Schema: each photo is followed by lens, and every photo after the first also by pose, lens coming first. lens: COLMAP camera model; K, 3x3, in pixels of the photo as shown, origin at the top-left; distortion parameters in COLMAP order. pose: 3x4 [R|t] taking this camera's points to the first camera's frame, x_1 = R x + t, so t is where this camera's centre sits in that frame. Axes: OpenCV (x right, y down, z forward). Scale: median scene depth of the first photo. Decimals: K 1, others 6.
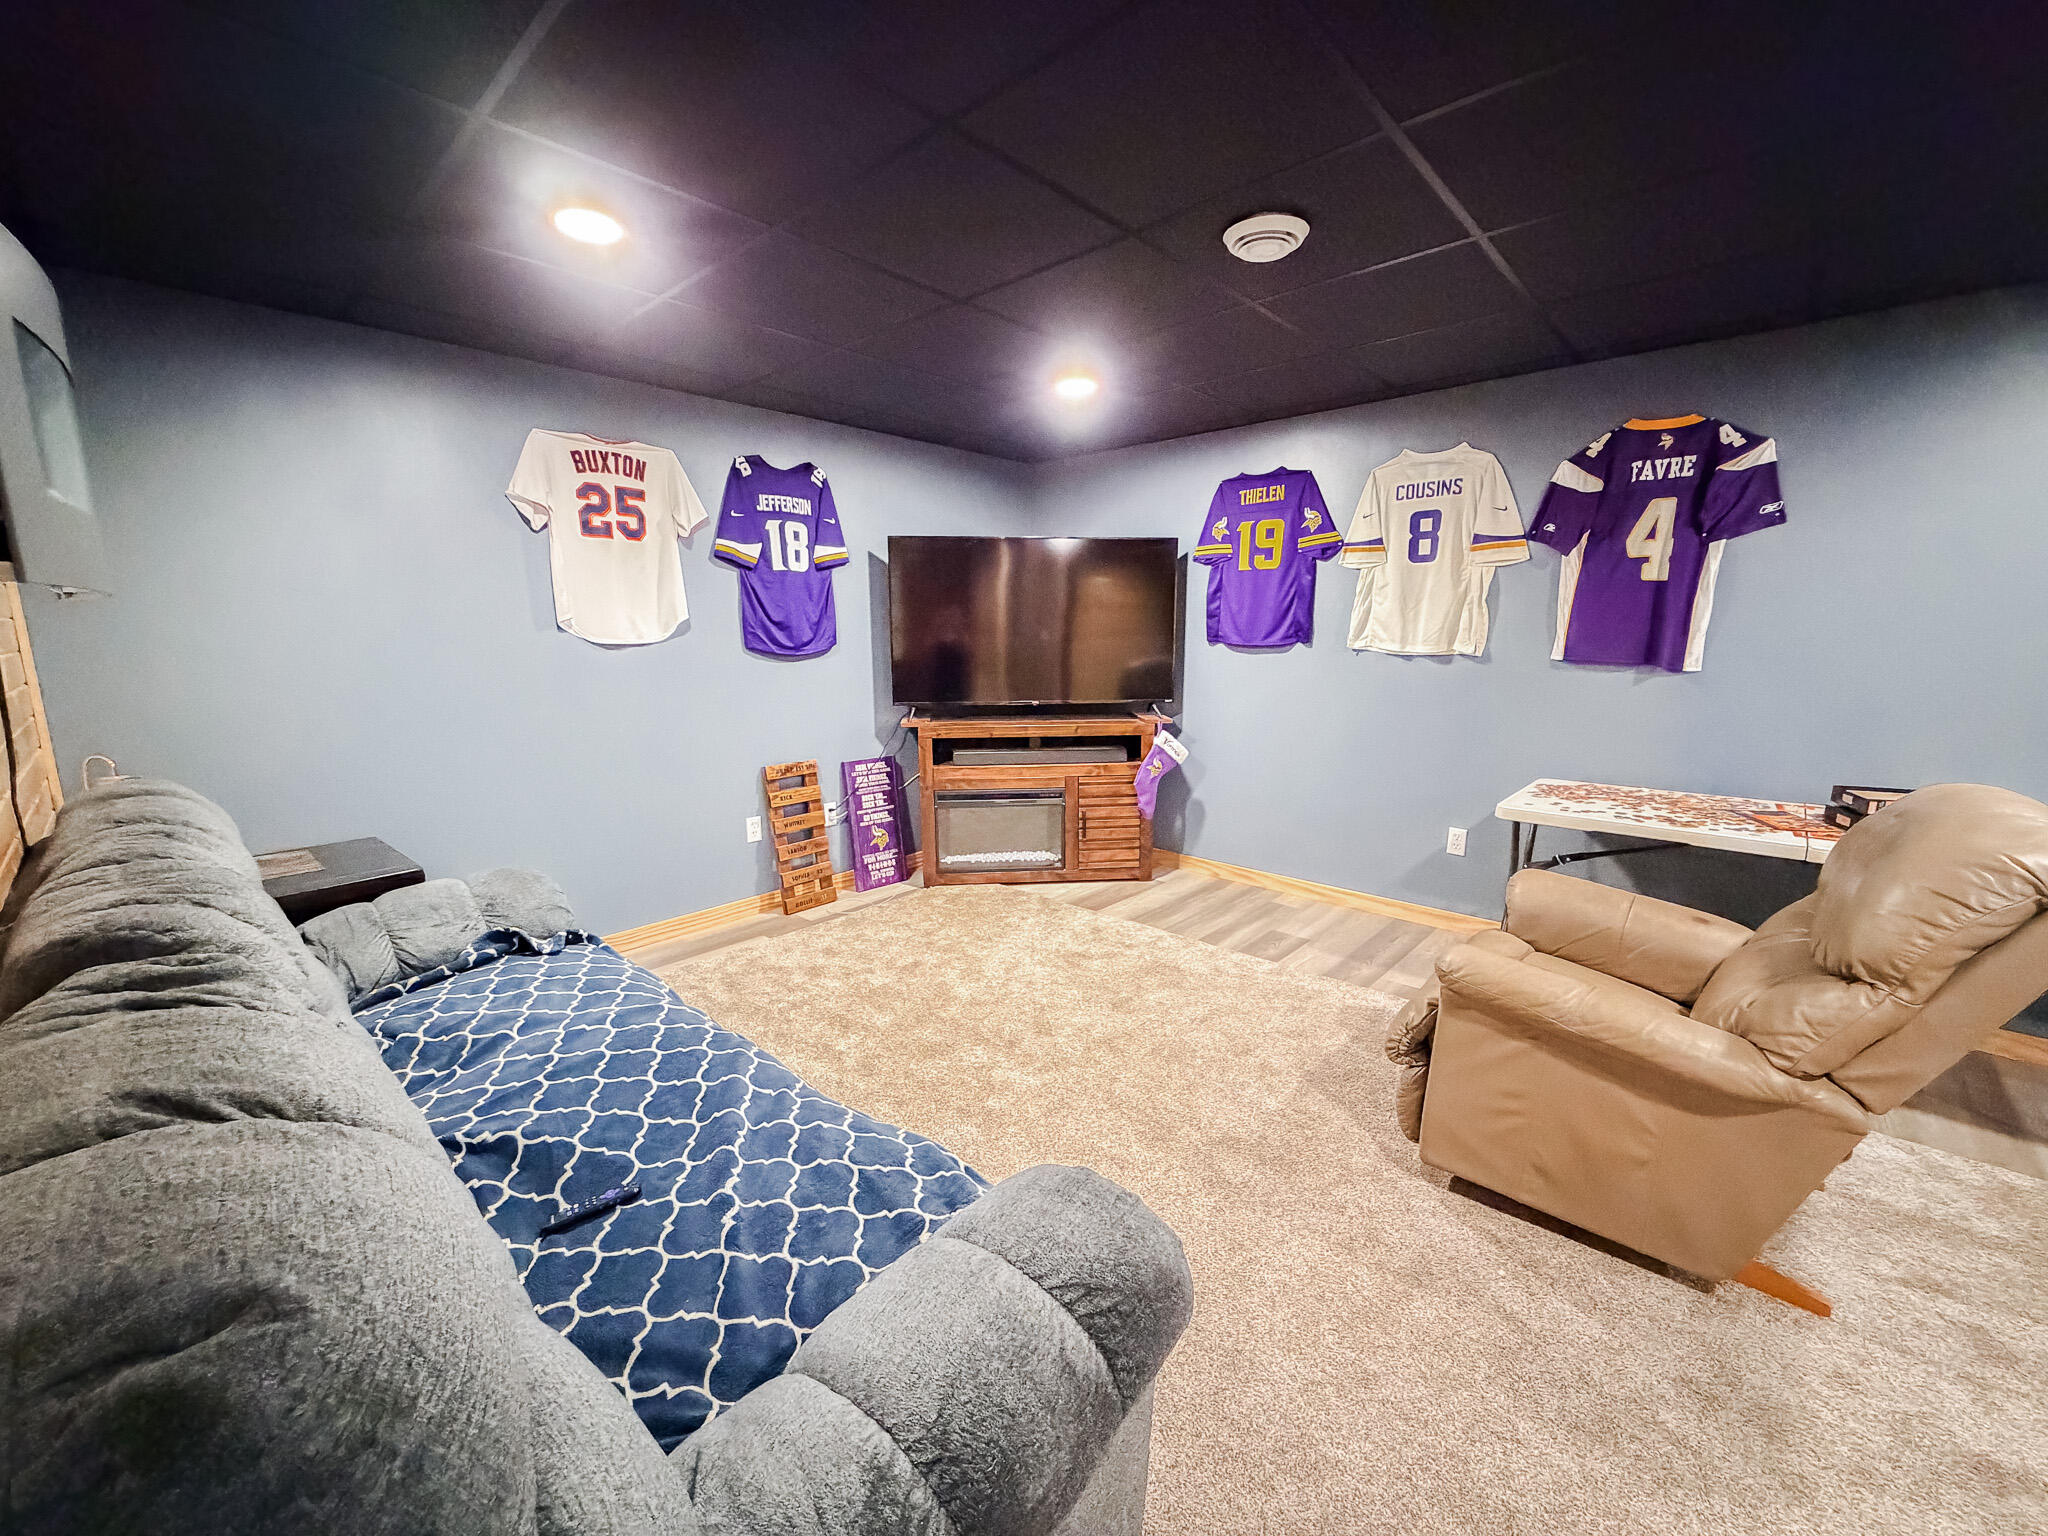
lens RADIAL K [[818.3, 0, 1019.2], [0, 818.3, 767.1], [0, 0, 1]] dist [-0.000757, 0.000660]
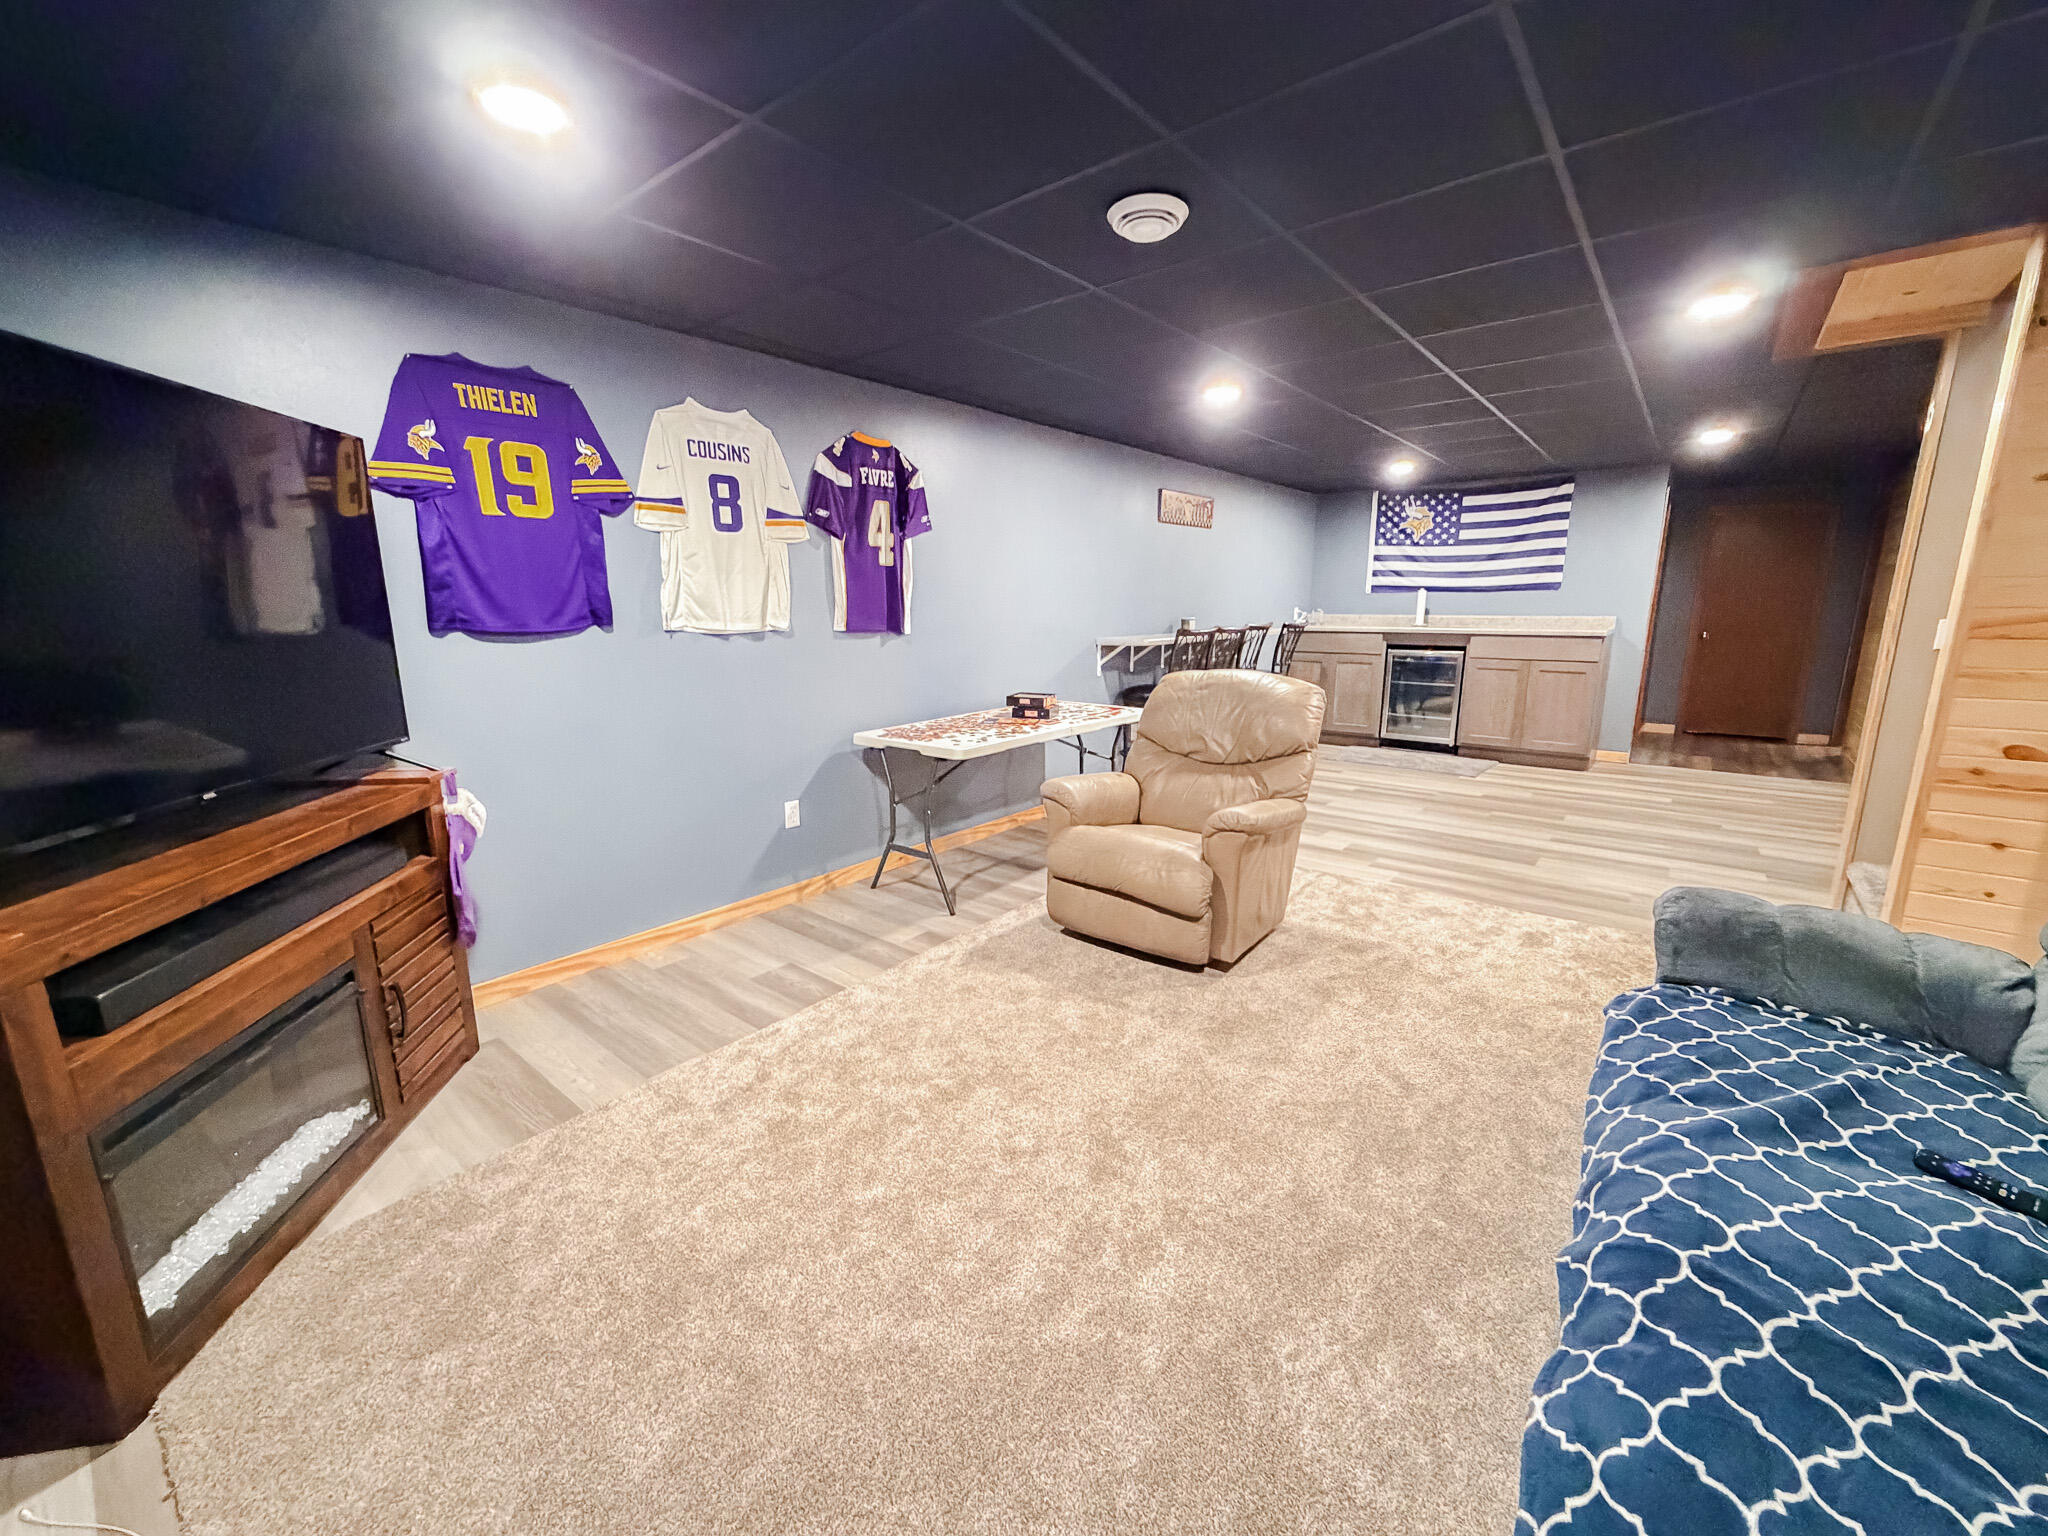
lens RADIAL K [[818.3, 0, 1019.6], [0, 818.3, 768.2], [0, 0, 1]] dist [-0.000757, 0.000660]
pose [[-0.061060, -0.197545, 0.978390, -0.480186], [0.178627, 0.962232, 0.205430, -0.125919], [-0.982020, 0.187310, -0.023467, 0.753355]]
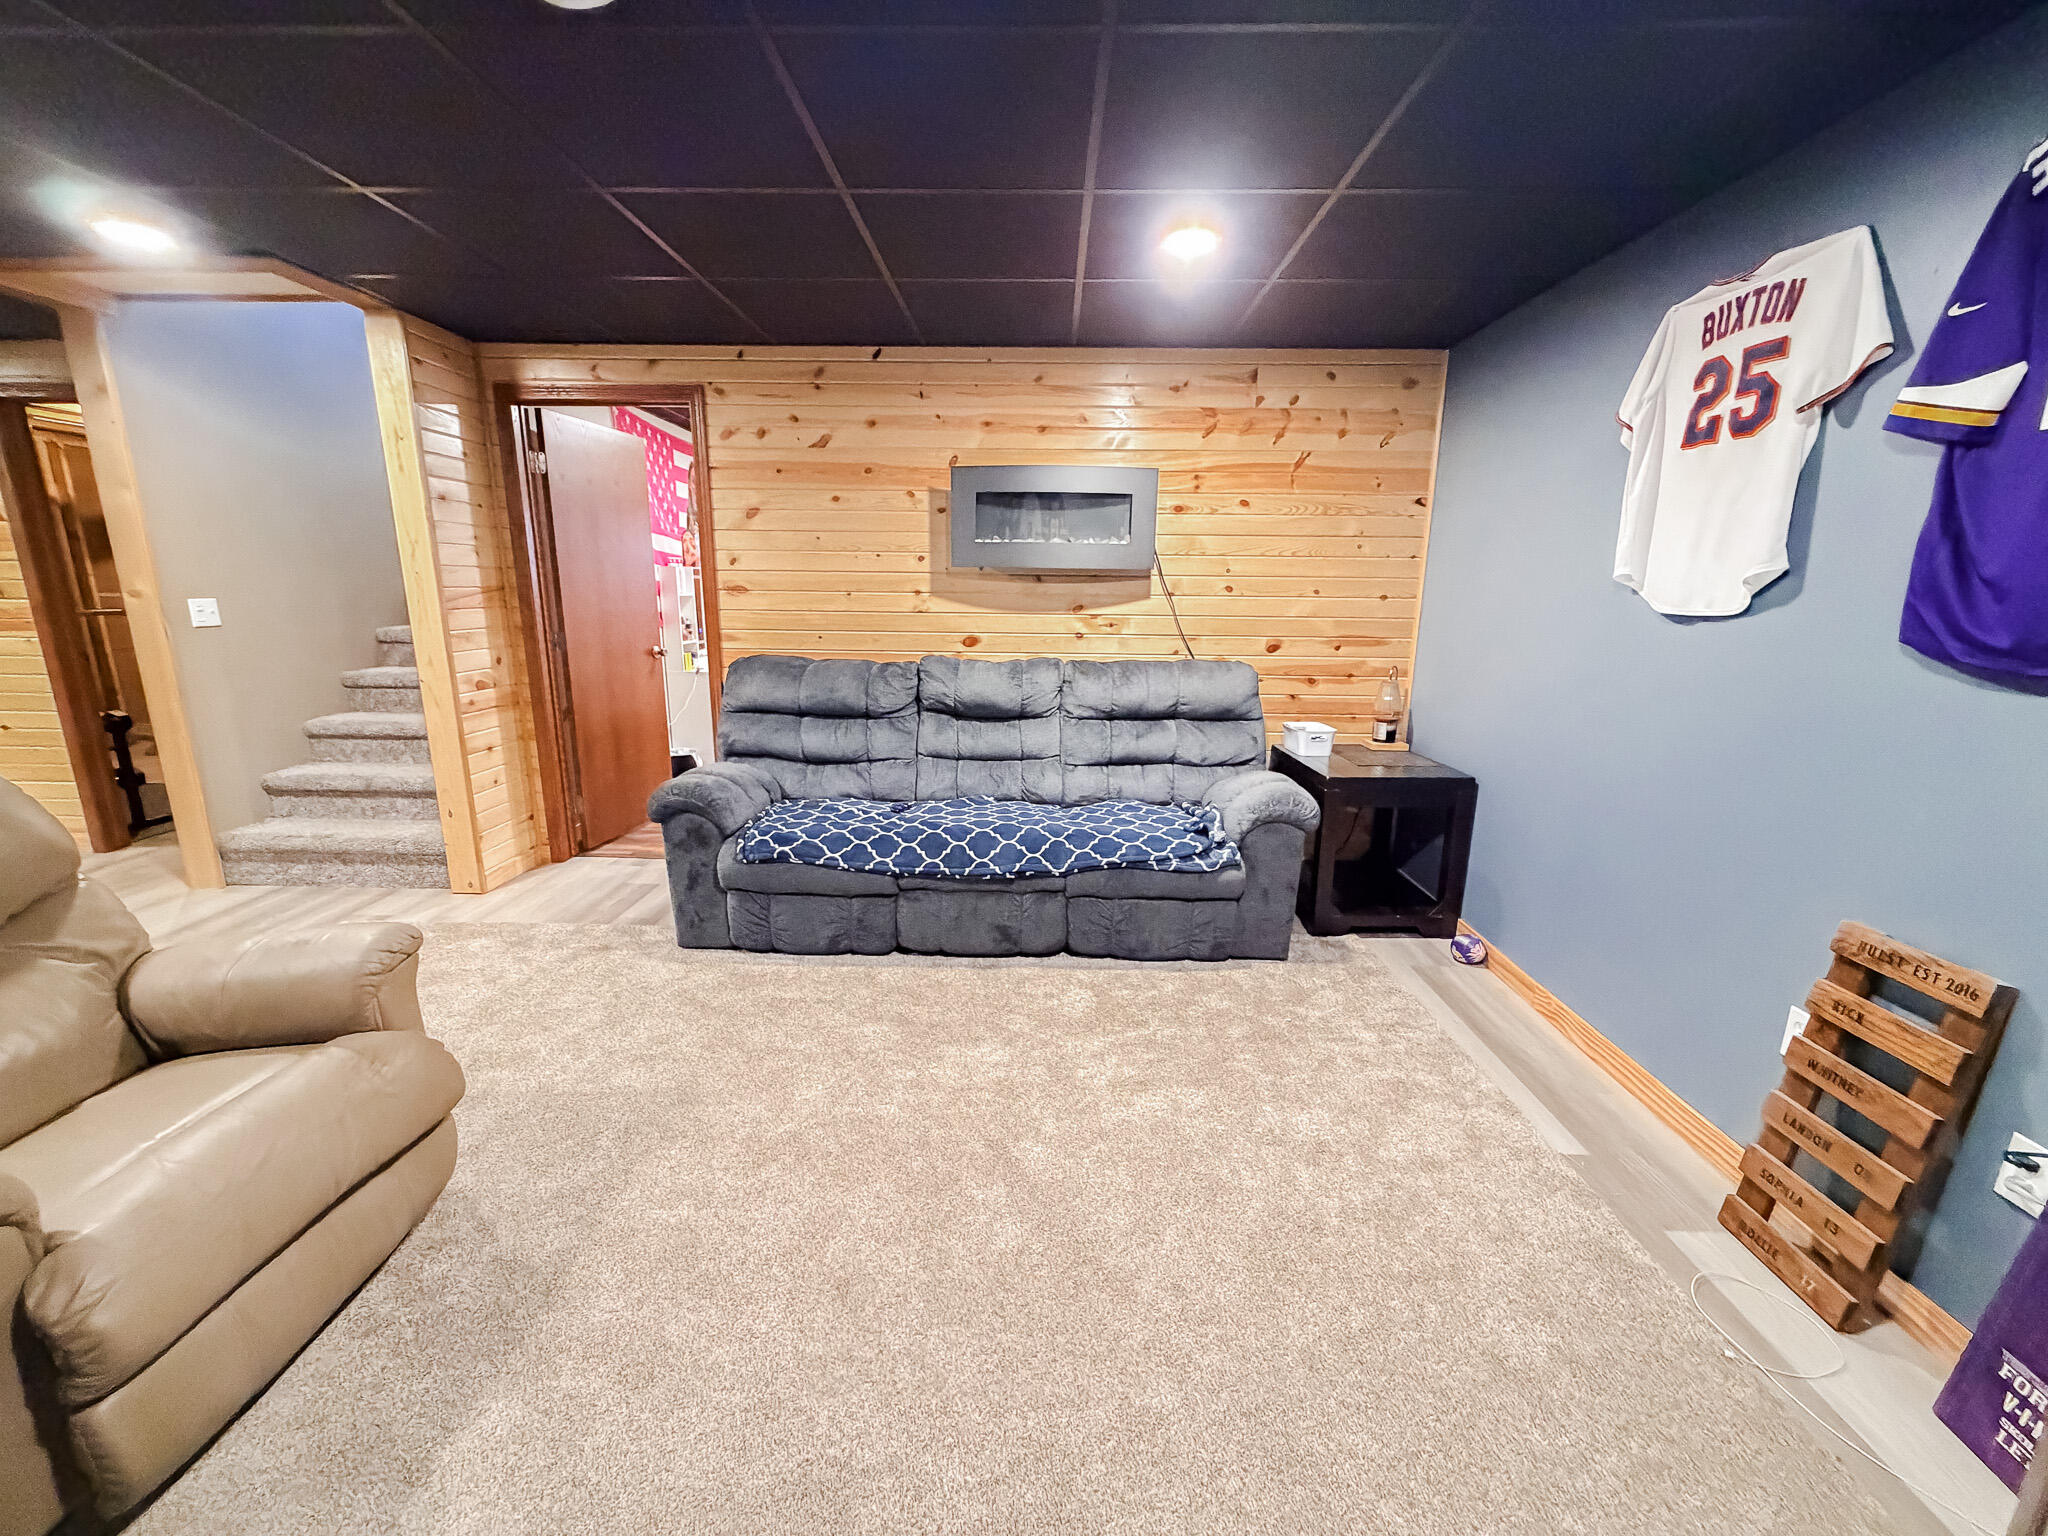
lens RADIAL K [[818.3, 0, 1018.9], [0, 818.3, 771.2], [0, 0, 1]] dist [-0.000757, 0.000660]
pose [[-0.752408, 0.143367, -0.642906, 0.304725], [-0.121540, 0.929050, 0.349419, -0.186793], [0.647387, 0.341045, -0.681600, 1.080418]]
